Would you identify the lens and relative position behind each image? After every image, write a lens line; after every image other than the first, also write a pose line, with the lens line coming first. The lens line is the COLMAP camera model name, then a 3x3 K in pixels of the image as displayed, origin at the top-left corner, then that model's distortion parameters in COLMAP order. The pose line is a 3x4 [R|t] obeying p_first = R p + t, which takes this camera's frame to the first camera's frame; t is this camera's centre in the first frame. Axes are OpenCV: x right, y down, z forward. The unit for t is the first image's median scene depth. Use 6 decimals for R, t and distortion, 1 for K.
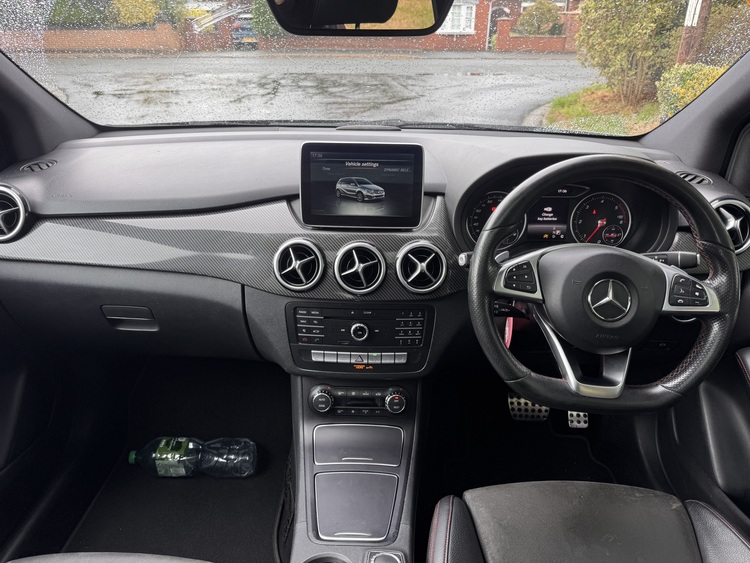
lens RADIAL K [[537.1, 0, 373.0], [0, 537.1, 283.6], [0, 0, 1]] dist [0.025406, -0.035946]
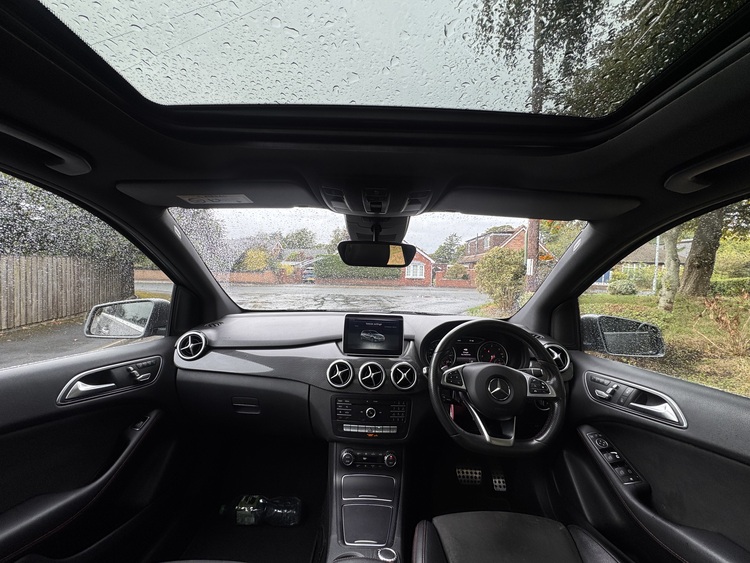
lens RADIAL K [[303.0, 0, 377.5], [0, 303.0, 279.4], [0, 0, 1]] dist [-0.002144, -0.000187]
pose [[0.999709, 0.019235, 0.014572, -0.026022], [-0.011425, 0.909168, -0.416272, 0.103958], [-0.021256, 0.415984, 0.909123, -0.132826]]
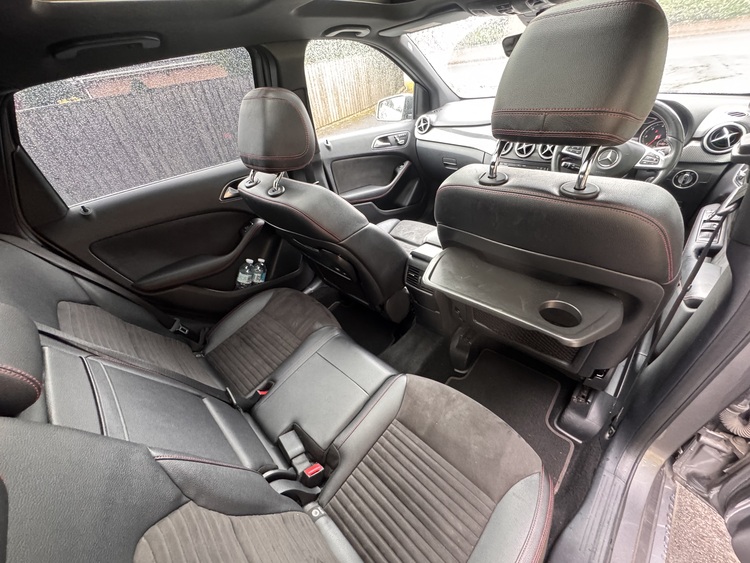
lens RADIAL K [[303.0, 0, 373.9], [0, 303.0, 280.2], [0, 0, 1]] dist [-0.002144, -0.000187]
pose [[0.730570, 0.323337, -0.601433, 0.540405], [-0.176176, 0.940217, 0.291467, 0.285011], [0.659719, -0.106979, 0.743859, -0.722675]]
